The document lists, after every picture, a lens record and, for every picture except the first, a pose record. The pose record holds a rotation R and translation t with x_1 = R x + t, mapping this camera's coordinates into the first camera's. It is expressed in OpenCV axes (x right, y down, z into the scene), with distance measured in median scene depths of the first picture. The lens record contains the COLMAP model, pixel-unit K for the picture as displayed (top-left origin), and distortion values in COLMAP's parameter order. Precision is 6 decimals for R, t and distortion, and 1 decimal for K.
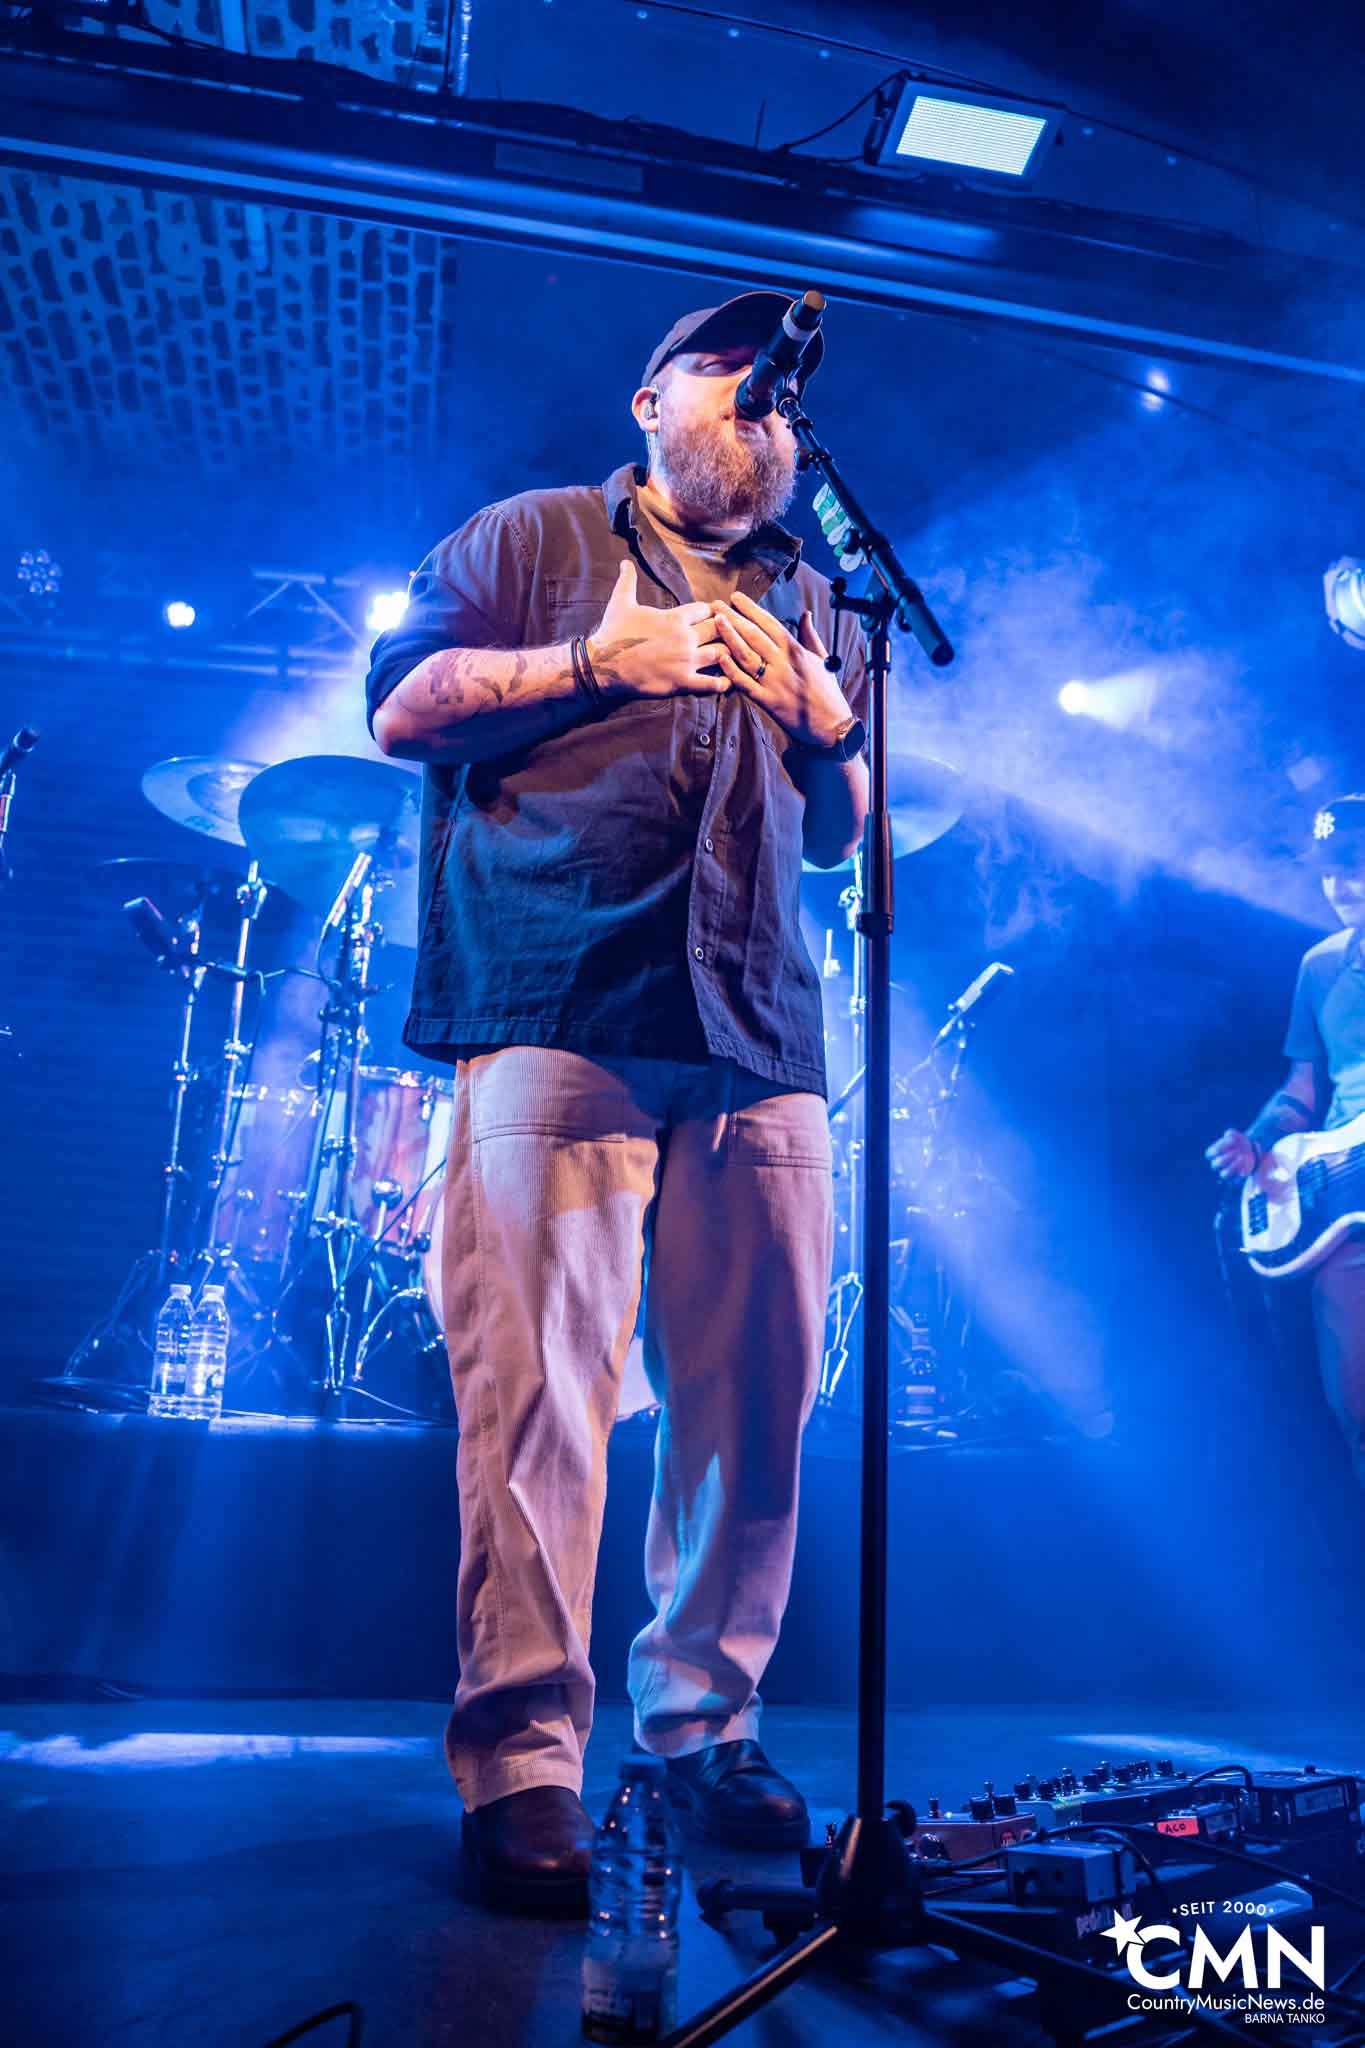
lens RADIAL K [[1692.7, 0, 682.3], [0, 1692.7, 1012.0], [0, 0, 1]] dist [-0.084174, 0.003106]
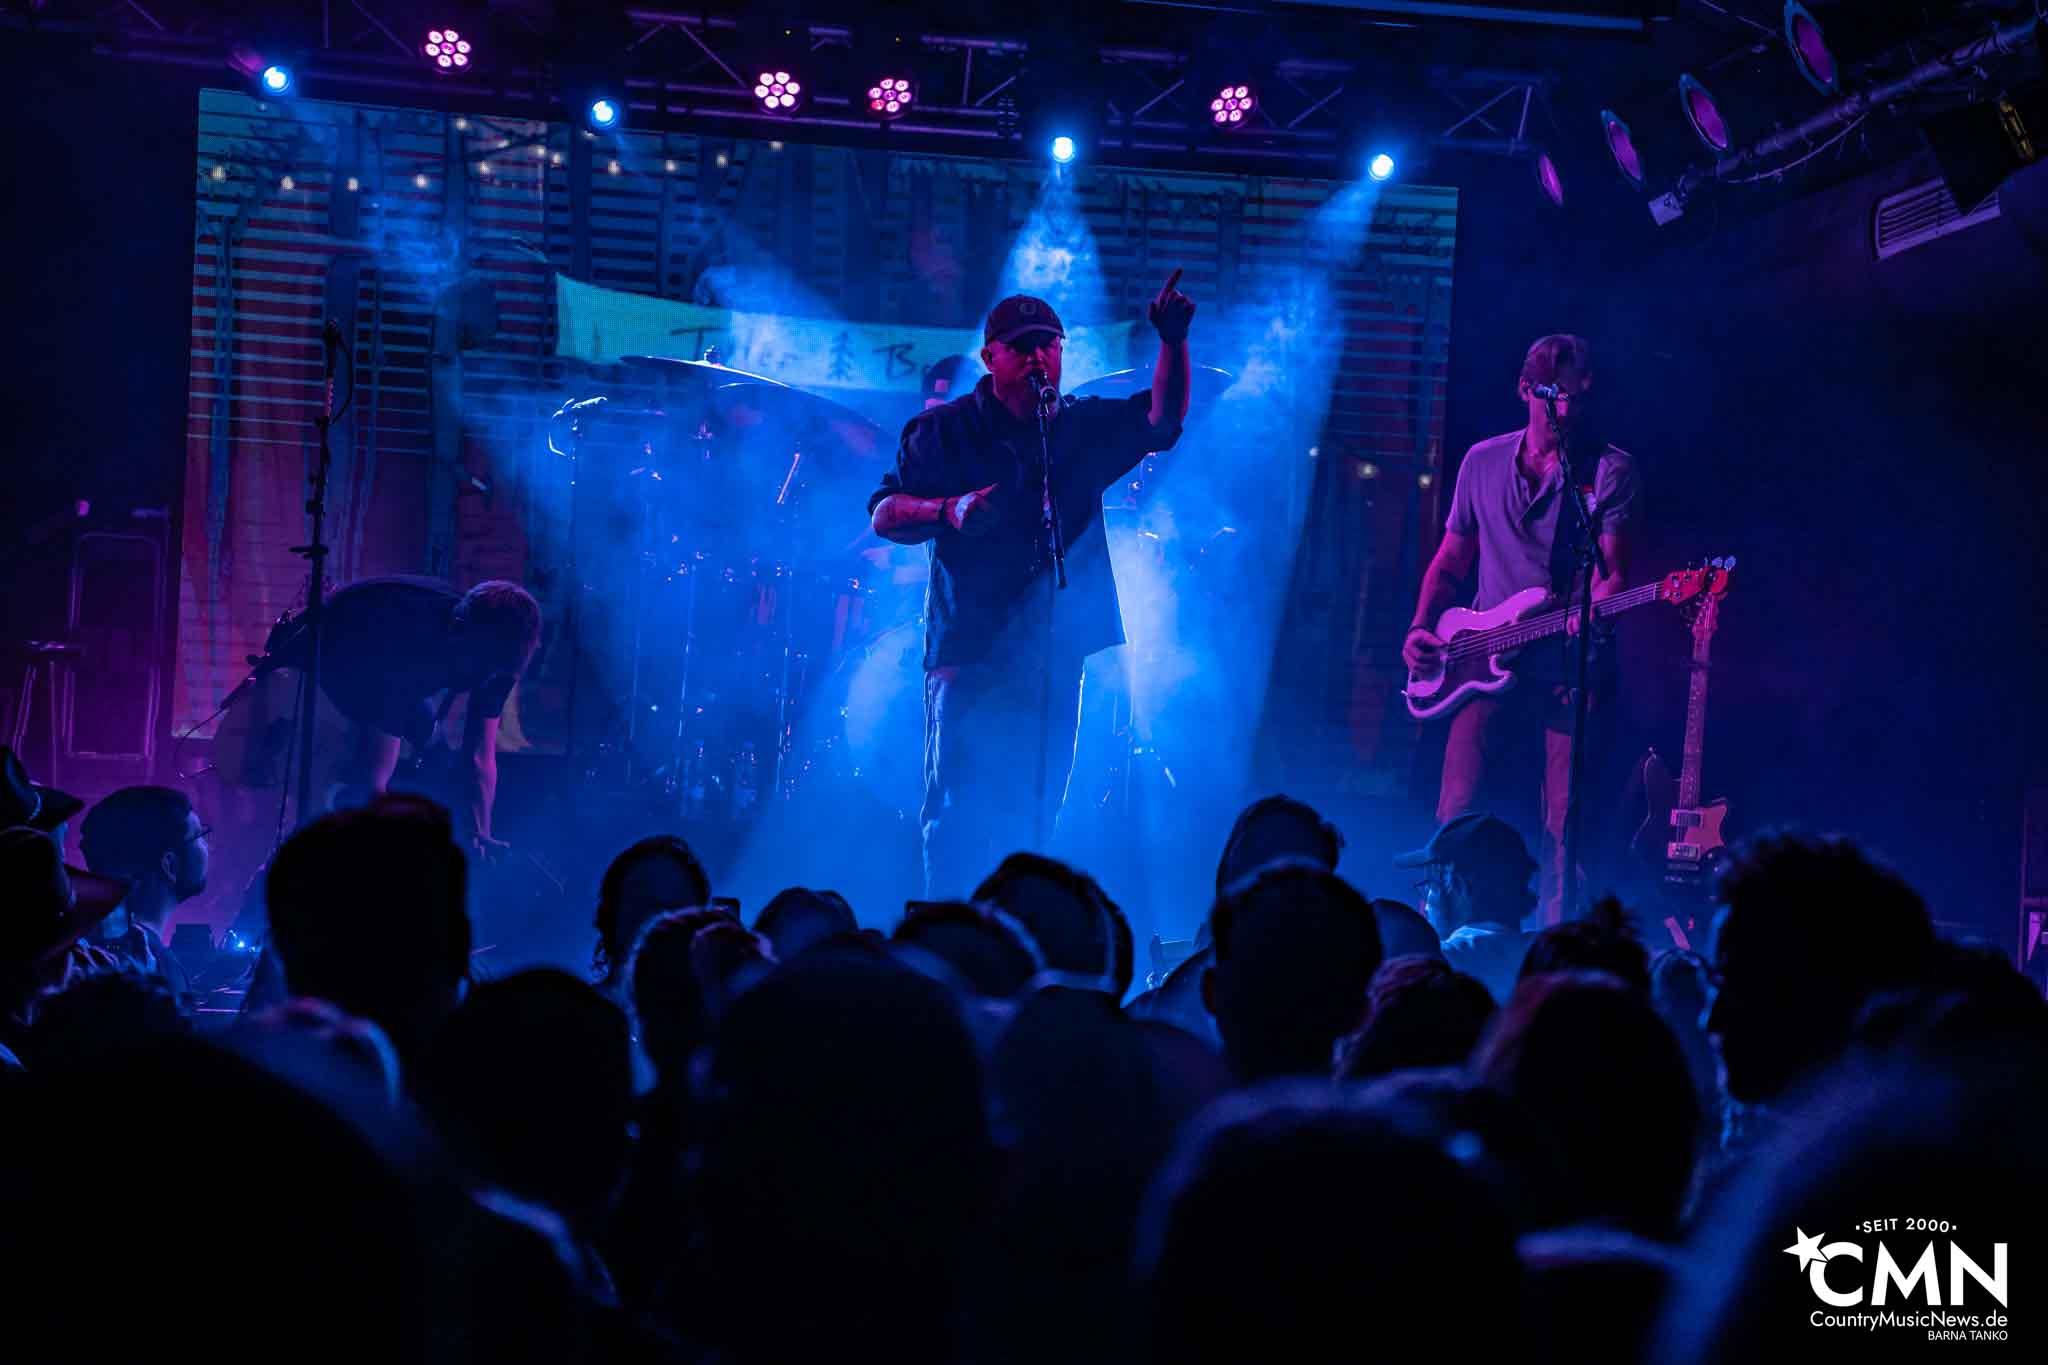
lens RADIAL K [[3790.8, 0, 1031.8], [0, 3790.8, 667.7], [0, 0, 1]] dist [0.560366, 0.000000]
pose [[0.999064, 0.025534, -0.034924, 0.127596], [-0.017397, 0.976221, 0.216077, -0.581040], [0.039611, -0.215267, 0.975752, -2.117552]]
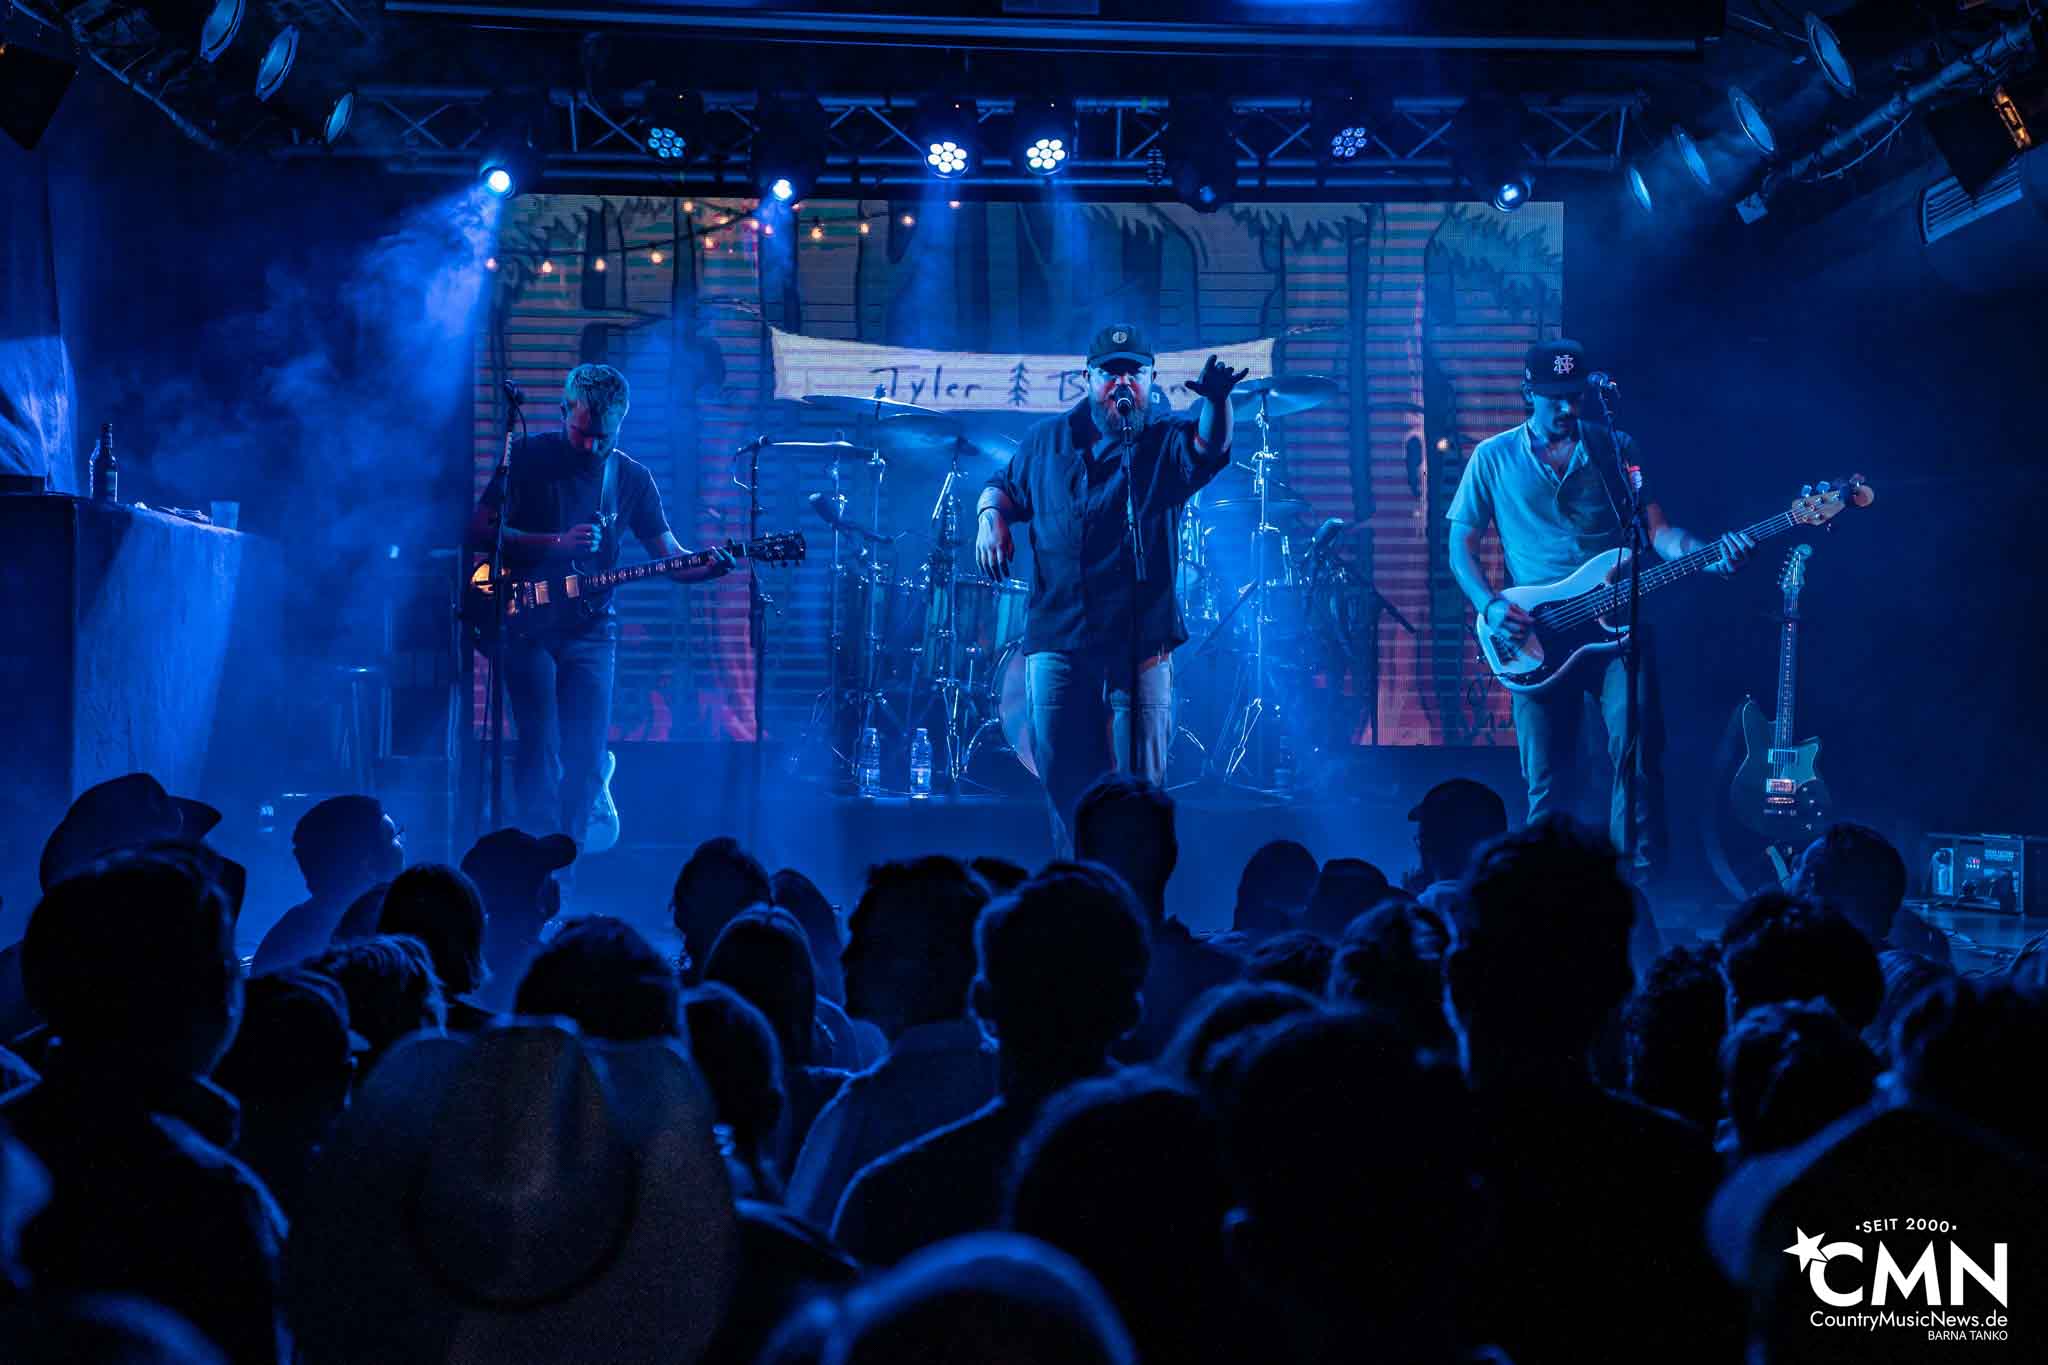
lens RADIAL K [[3165.0, 0, 1007.4], [0, 3165.0, 688.2], [0, 0, 1]] dist [0.313592, 0.000000]
pose [[0.988288, -0.018451, -0.151483, 0.318751], [0.053360, 0.971784, 0.229758, -0.557683], [0.142969, -0.235150, 0.961387, -1.932814]]
